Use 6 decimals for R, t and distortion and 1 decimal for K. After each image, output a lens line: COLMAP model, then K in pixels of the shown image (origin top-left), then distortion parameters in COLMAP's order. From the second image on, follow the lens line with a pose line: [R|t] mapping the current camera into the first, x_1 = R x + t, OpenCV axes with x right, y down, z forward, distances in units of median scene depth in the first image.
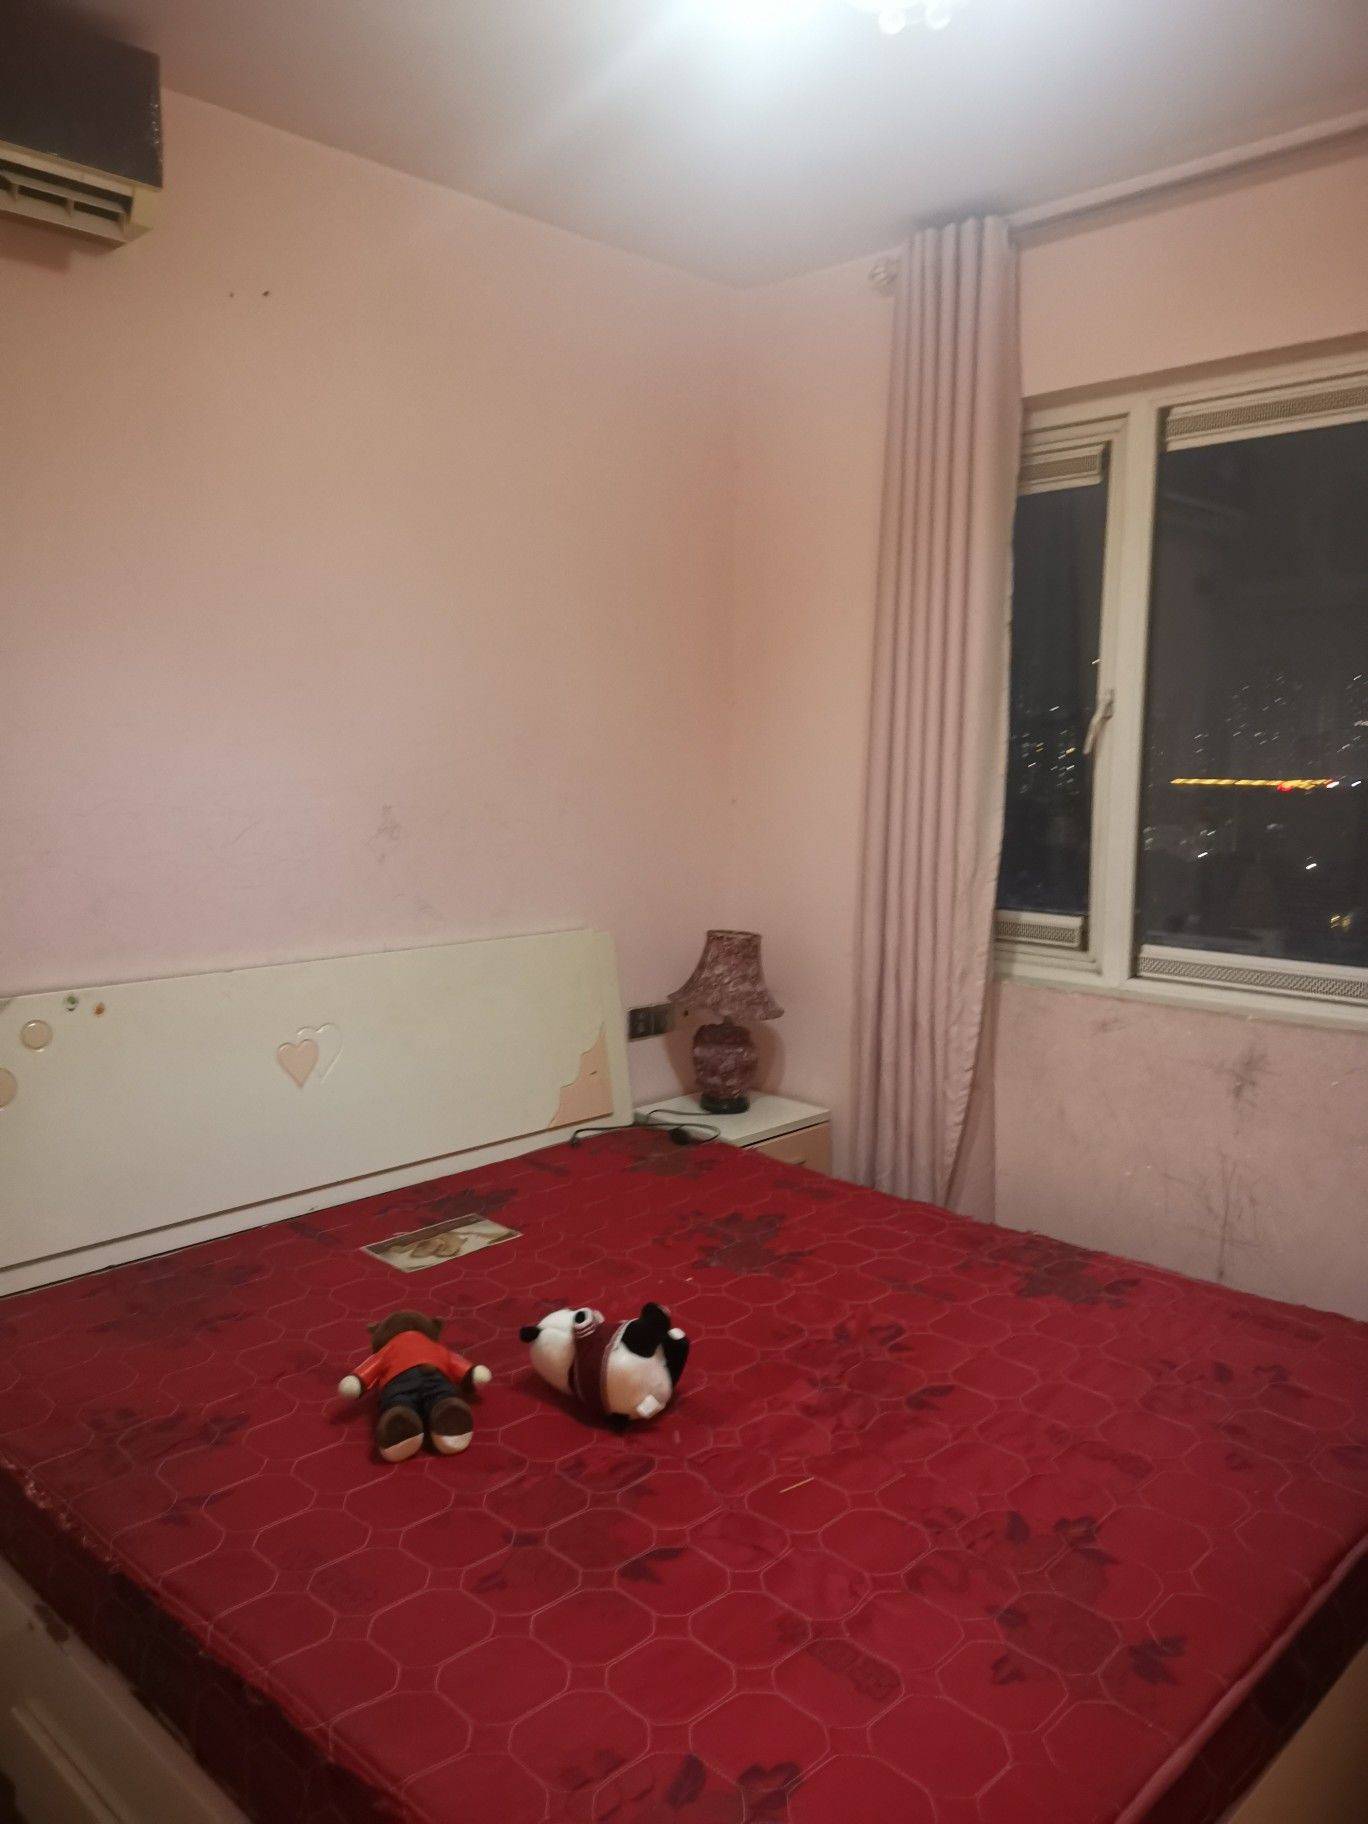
lens RADIAL K [[1383.4, 0, 682.9], [0, 1383.4, 914.1], [0, 0, 1]] dist [0.041506, -0.046199]
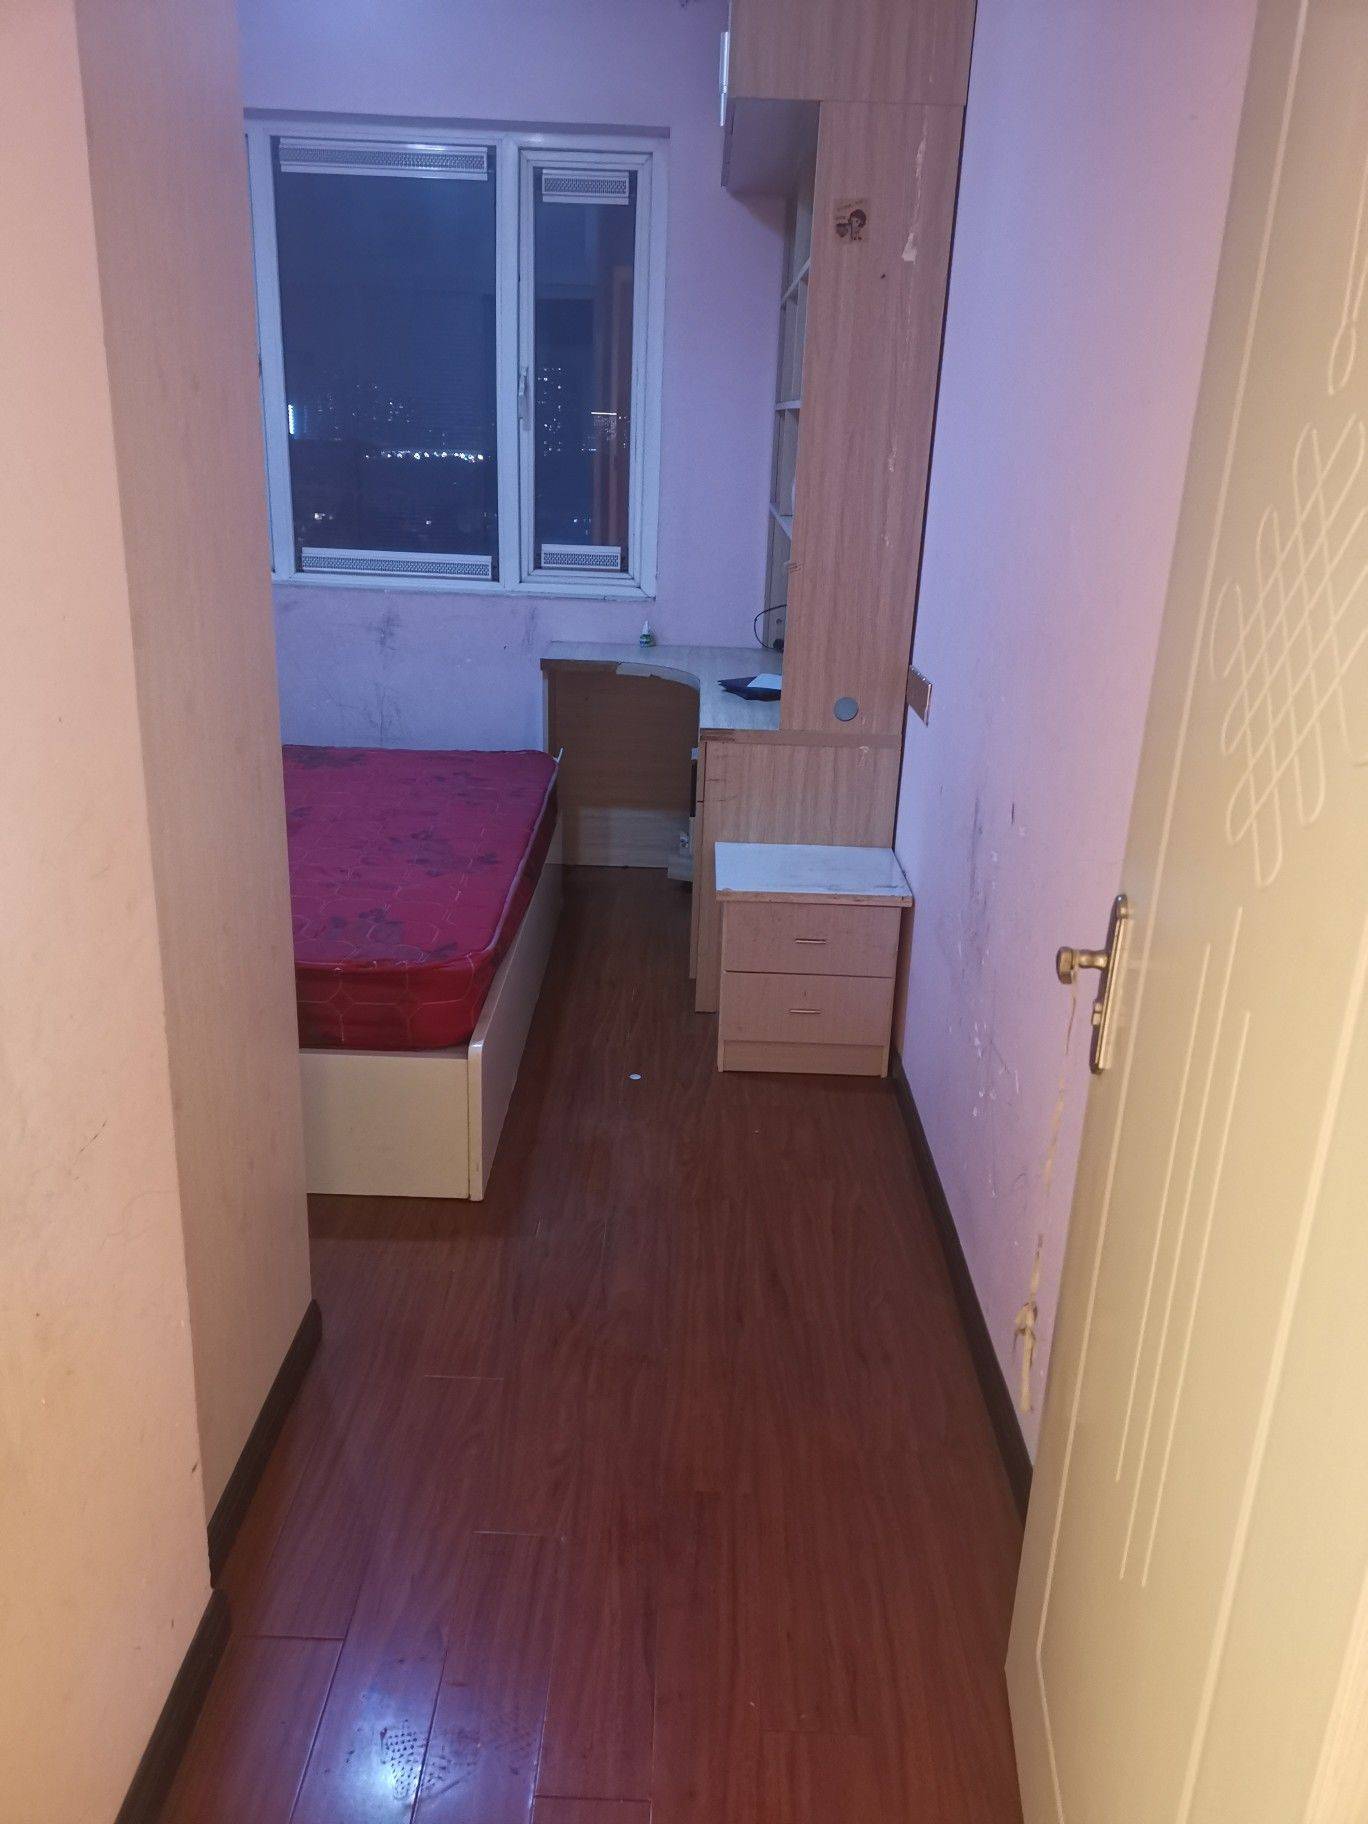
lens RADIAL K [[1383.4, 0, 685.7], [0, 1383.4, 912.5], [0, 0, 1]] dist [0.041506, -0.046199]
pose [[0.721222, -0.205385, 0.661555, -0.443265], [0.043882, 0.966662, 0.252267, 0.044533], [-0.691312, -0.152910, 0.706191, -0.372215]]
